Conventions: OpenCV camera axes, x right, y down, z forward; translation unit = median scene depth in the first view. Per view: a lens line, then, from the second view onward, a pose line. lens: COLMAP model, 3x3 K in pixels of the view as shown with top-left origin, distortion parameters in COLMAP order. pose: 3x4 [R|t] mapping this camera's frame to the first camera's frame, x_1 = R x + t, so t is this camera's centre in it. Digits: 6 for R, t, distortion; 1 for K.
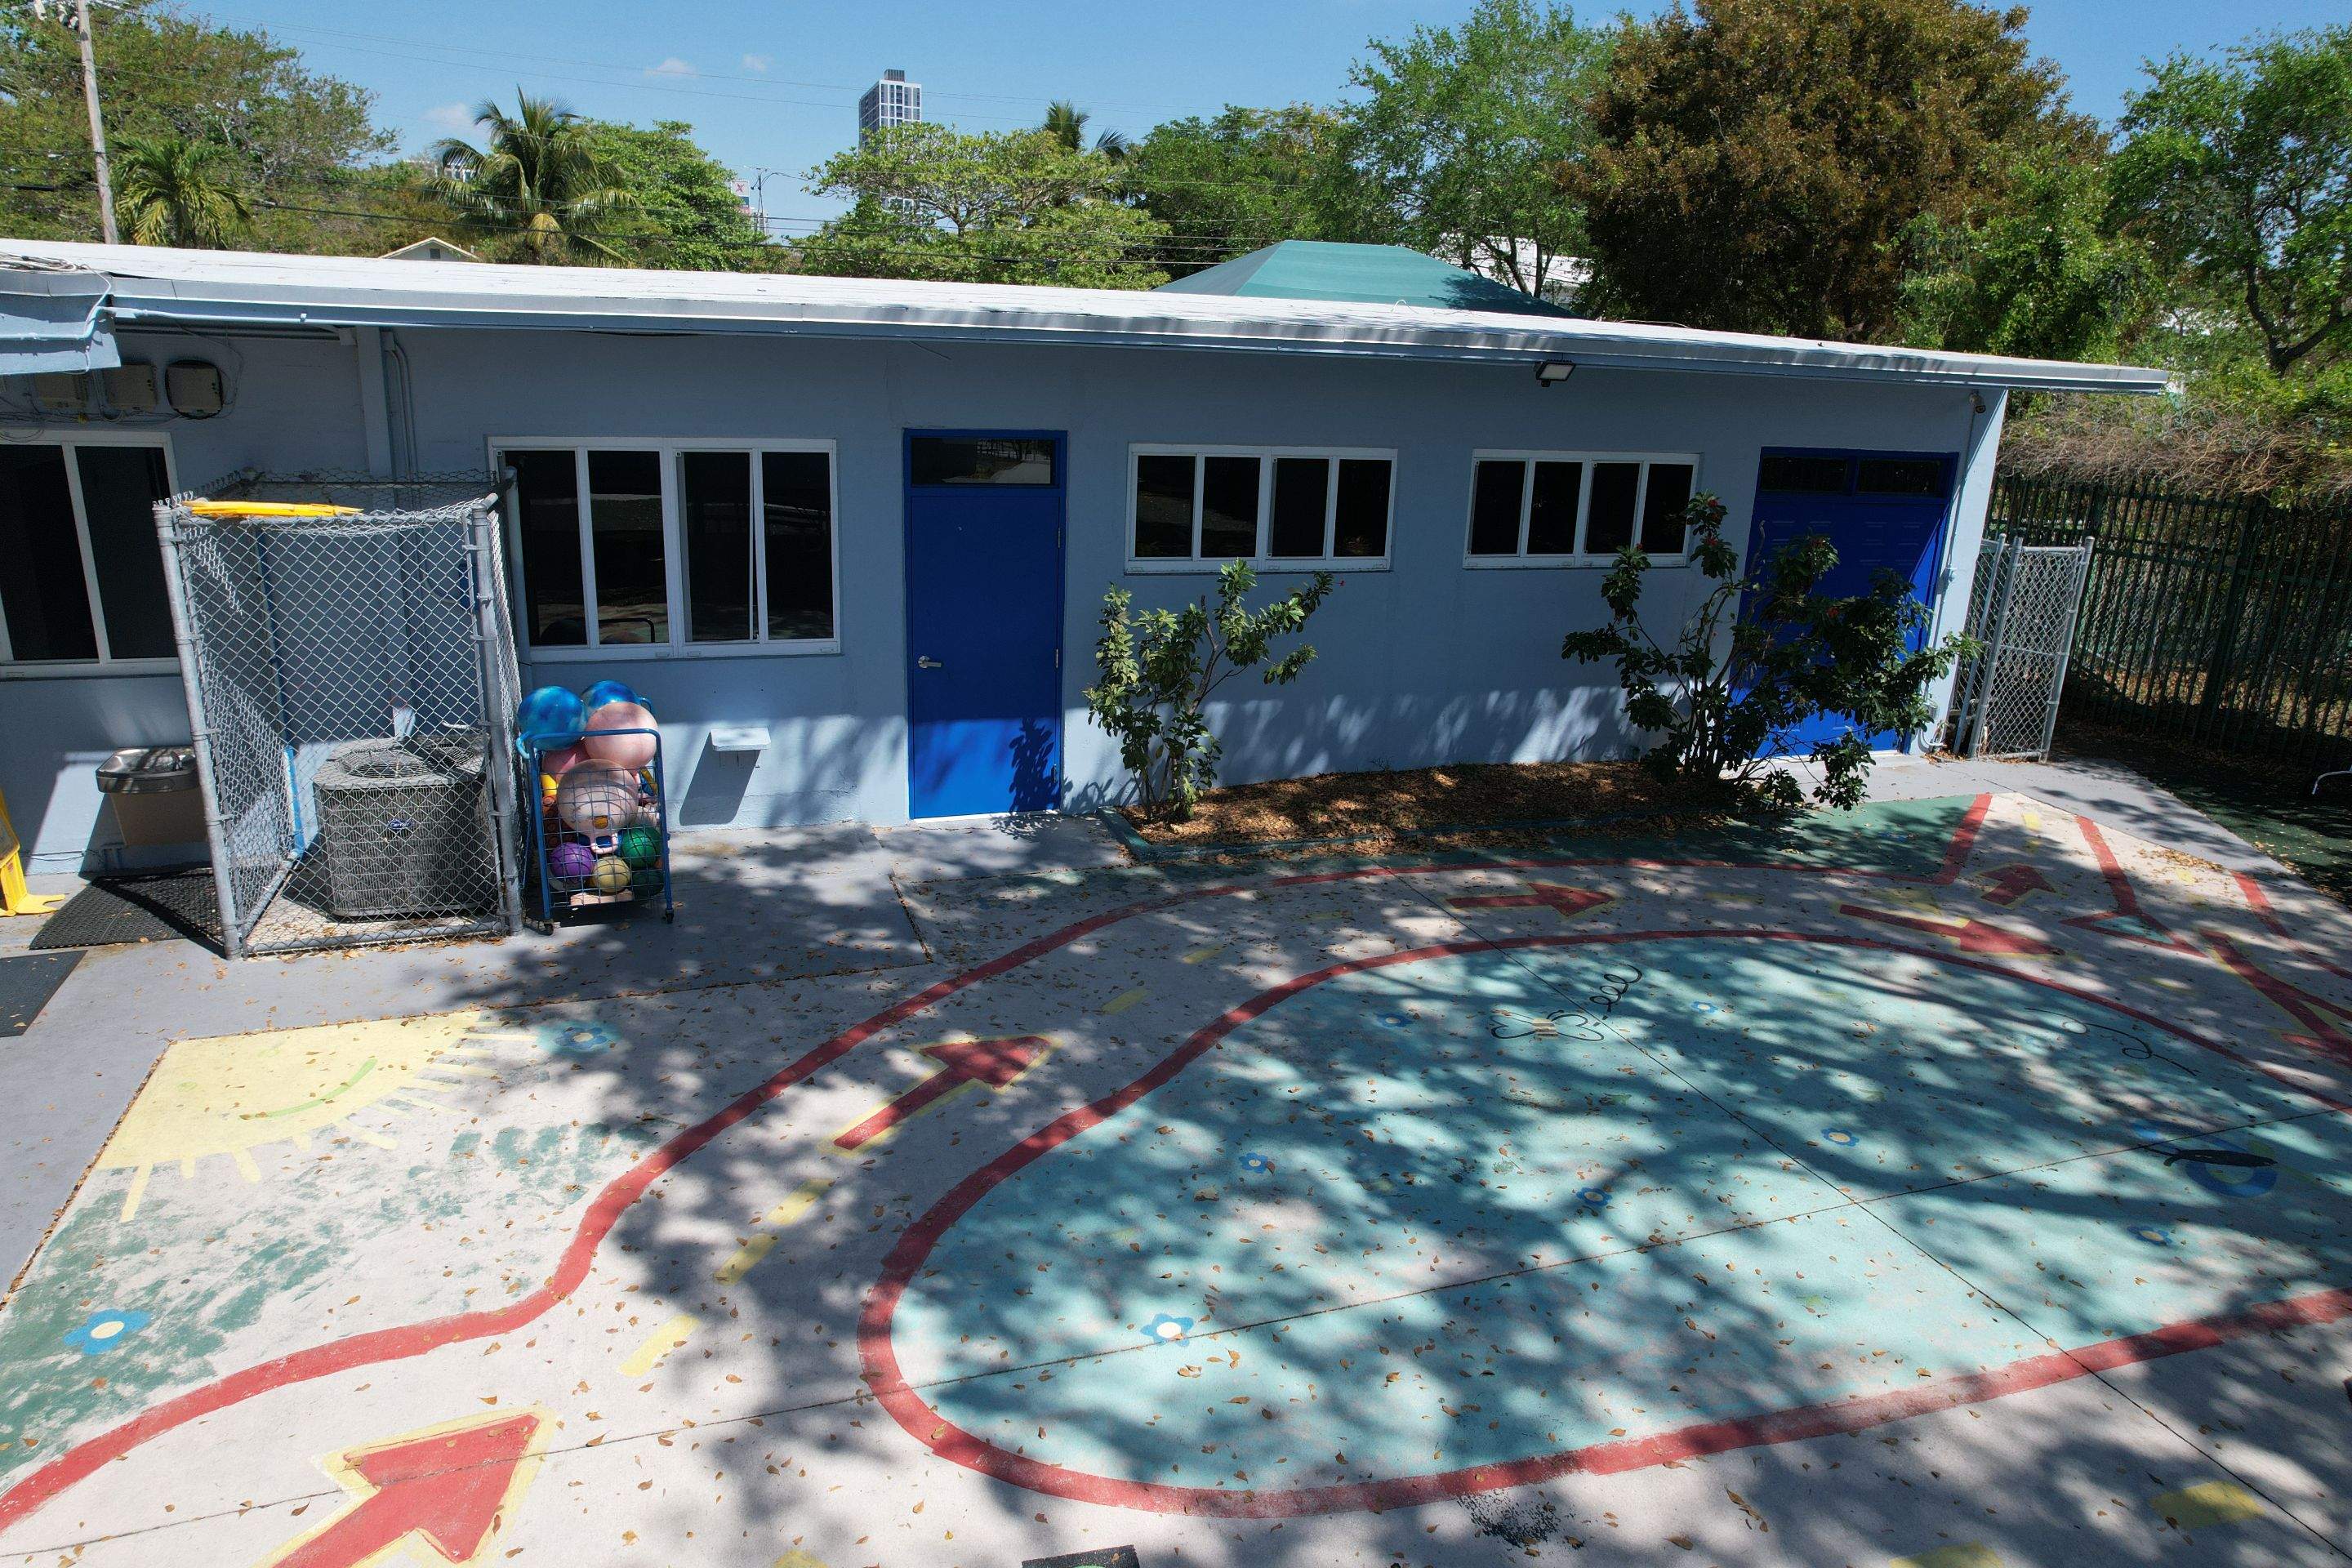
lens RADIAL K [[1507.4, 0, 1180.2], [0, 1507.4, 792.9], [0, 0, 1]] dist [-0.065293, 0.062009]
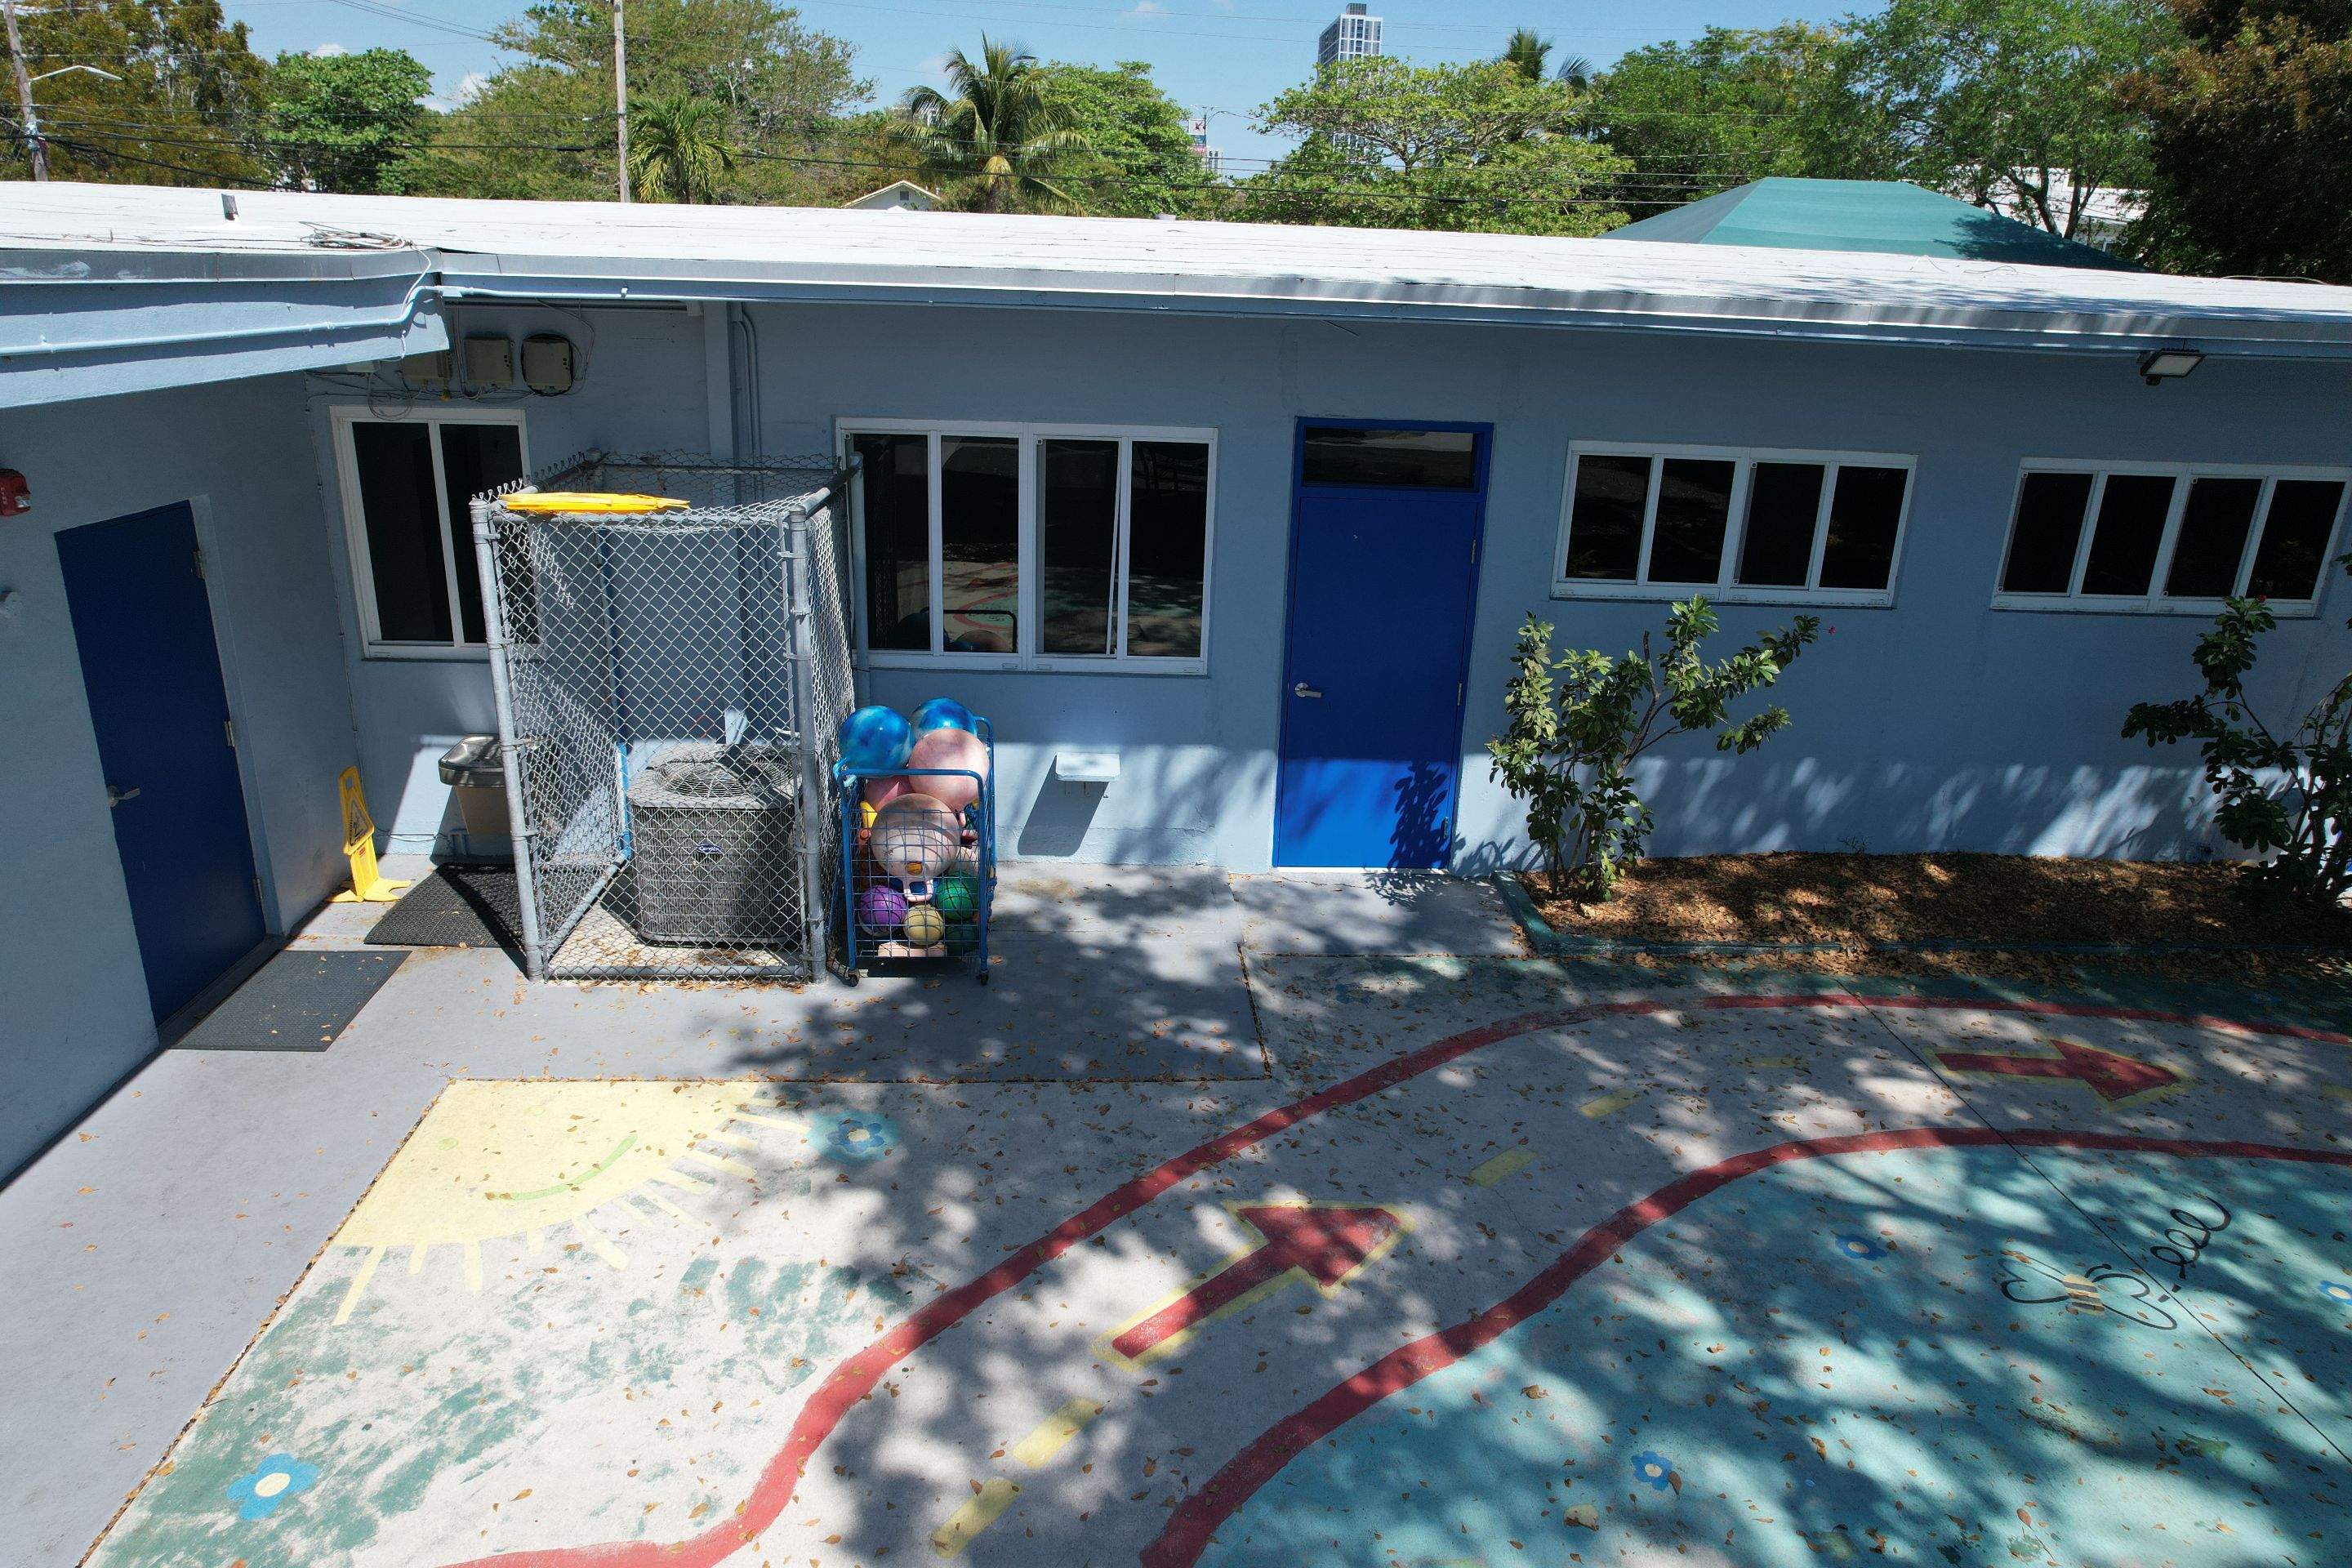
lens RADIAL K [[1507.4, 0, 1184.7], [0, 1507.4, 791.8], [0, 0, 1]] dist [-0.065293, 0.062009]
pose [[0.961846, 0.087650, -0.259173, -0.008507], [-0.078090, 0.995839, 0.046977, -0.073891], [0.262212, -0.024945, 0.964688, 0.177844]]
